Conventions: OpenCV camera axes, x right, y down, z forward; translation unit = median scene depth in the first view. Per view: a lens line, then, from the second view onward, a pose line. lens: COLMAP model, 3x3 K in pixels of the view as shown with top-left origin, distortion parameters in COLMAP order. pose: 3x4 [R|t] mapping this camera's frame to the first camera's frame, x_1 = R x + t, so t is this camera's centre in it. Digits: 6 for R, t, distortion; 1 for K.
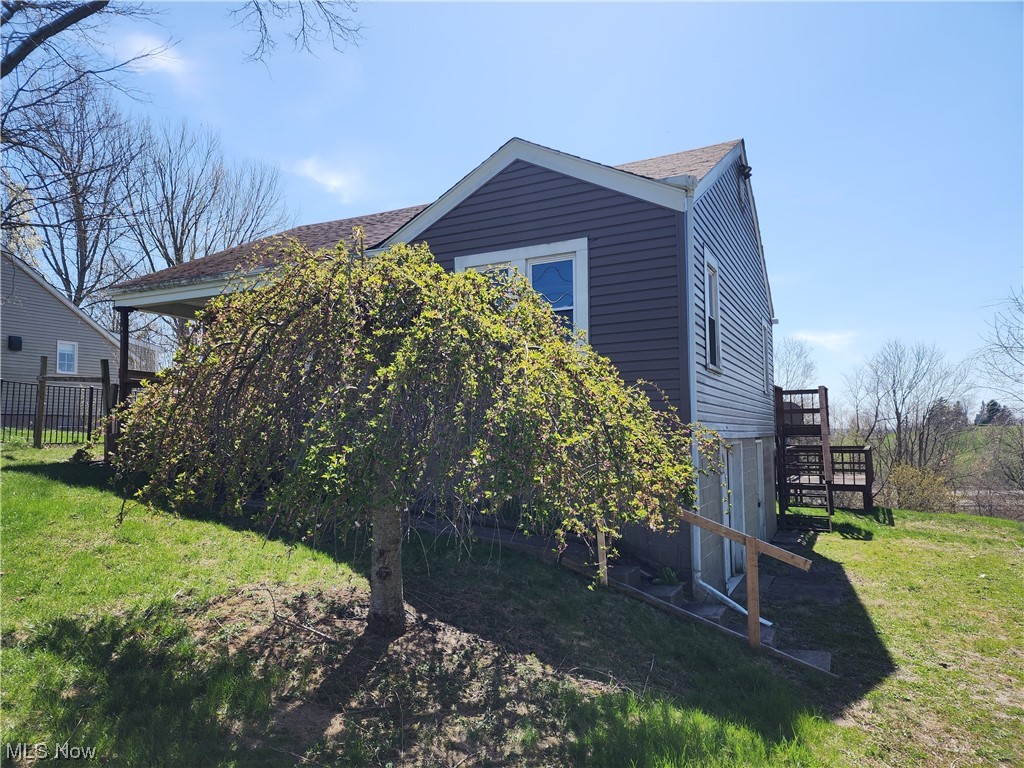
lens RADIAL K [[683.9, 0, 512.0], [0, 683.9, 384.0], [0, 0, 1]] dist [0.099302, -0.094403]
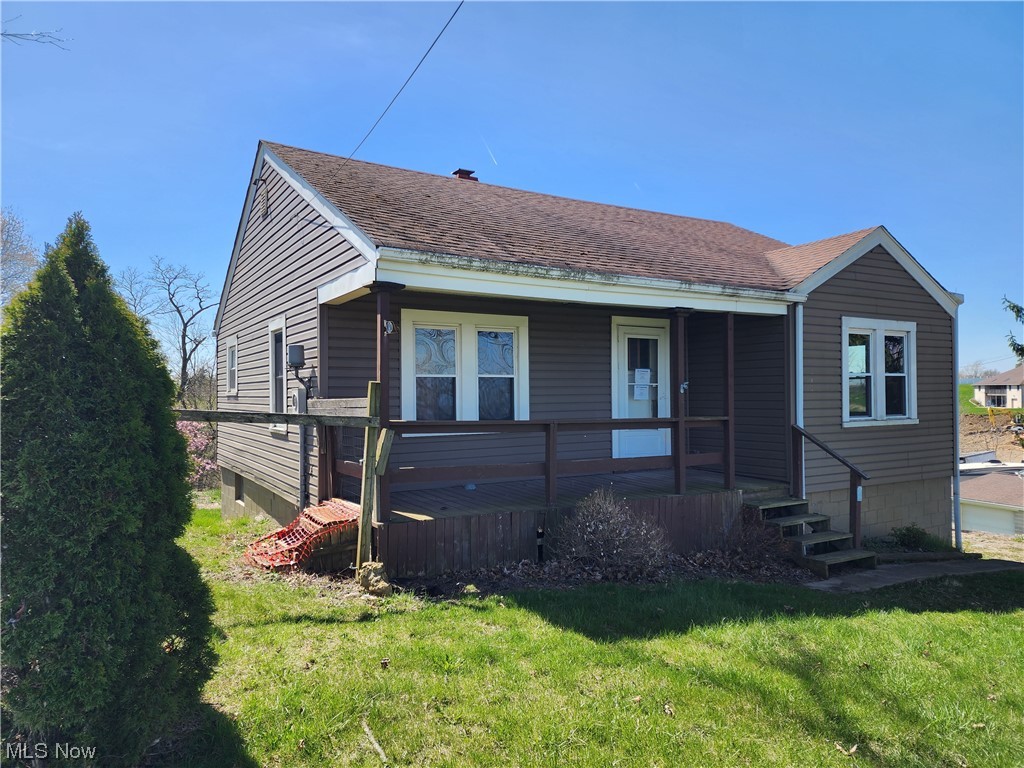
lens RADIAL K [[683.9, 0, 512.0], [0, 683.9, 384.0], [0, 0, 1]] dist [0.099302, -0.094403]
pose [[0.538114, 0.014899, 0.842740, -1.423083], [-0.077041, 0.996528, 0.031575, -0.077698], [-0.839344, -0.081916, 0.537394, 0.914012]]
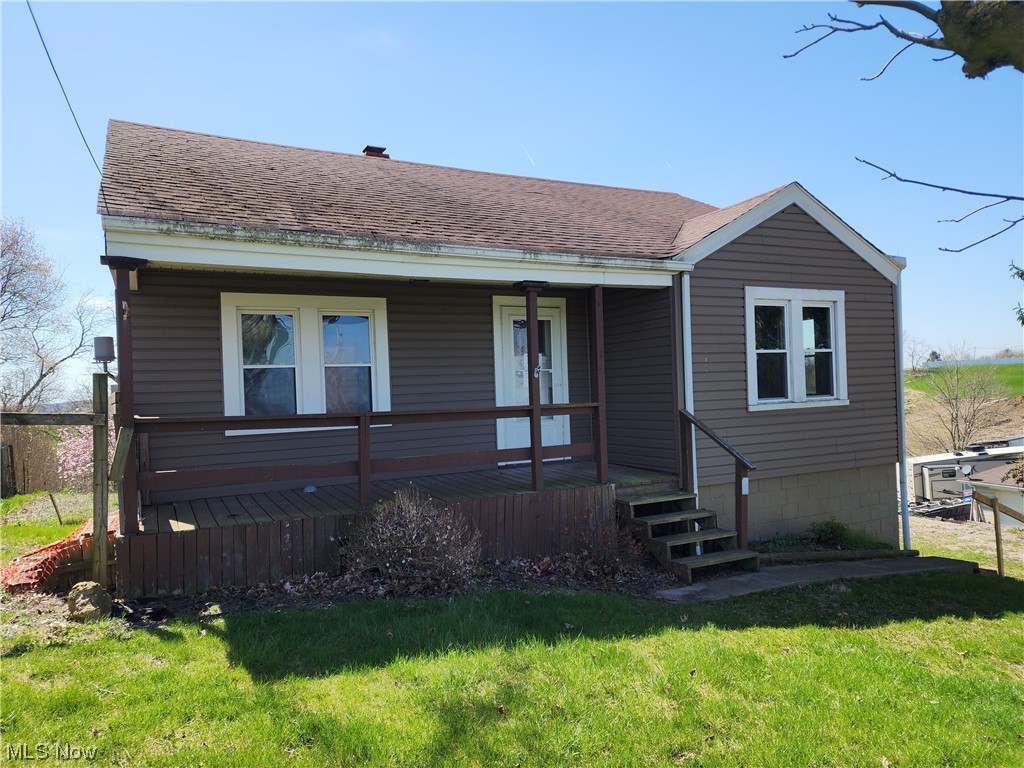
lens RADIAL K [[685.9, 0, 510.7], [0, 685.9, 387.8], [0, 0, 1]] dist [0.103675, -0.107252]
pose [[0.589797, -0.012479, 0.807455, -1.176373], [-0.045433, 0.997784, 0.048606, -0.080312], [-0.806272, -0.065353, 0.587923, 0.743766]]
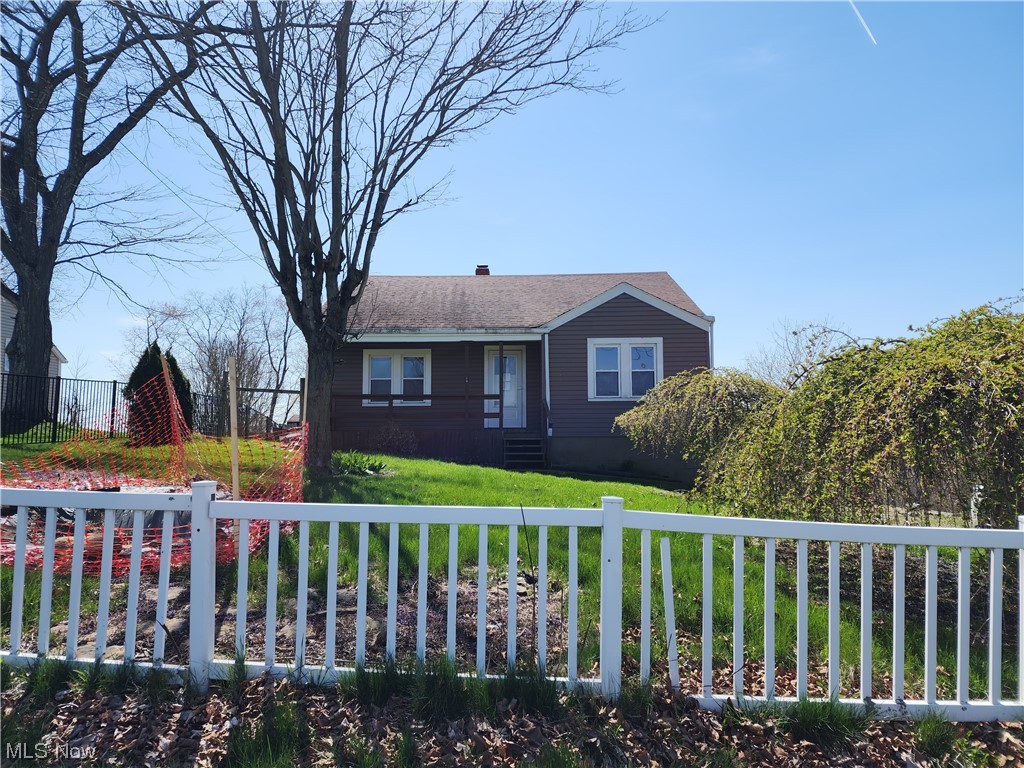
lens RADIAL K [[683.9, 0, 512.0], [0, 683.9, 384.0], [0, 0, 1]] dist [0.099302, -0.094403]
pose [[0.929858, 0.034474, 0.366299, -1.077535], [-0.045690, 0.998714, 0.021992, -0.096009], [-0.365070, -0.037186, 0.930237, -0.788062]]
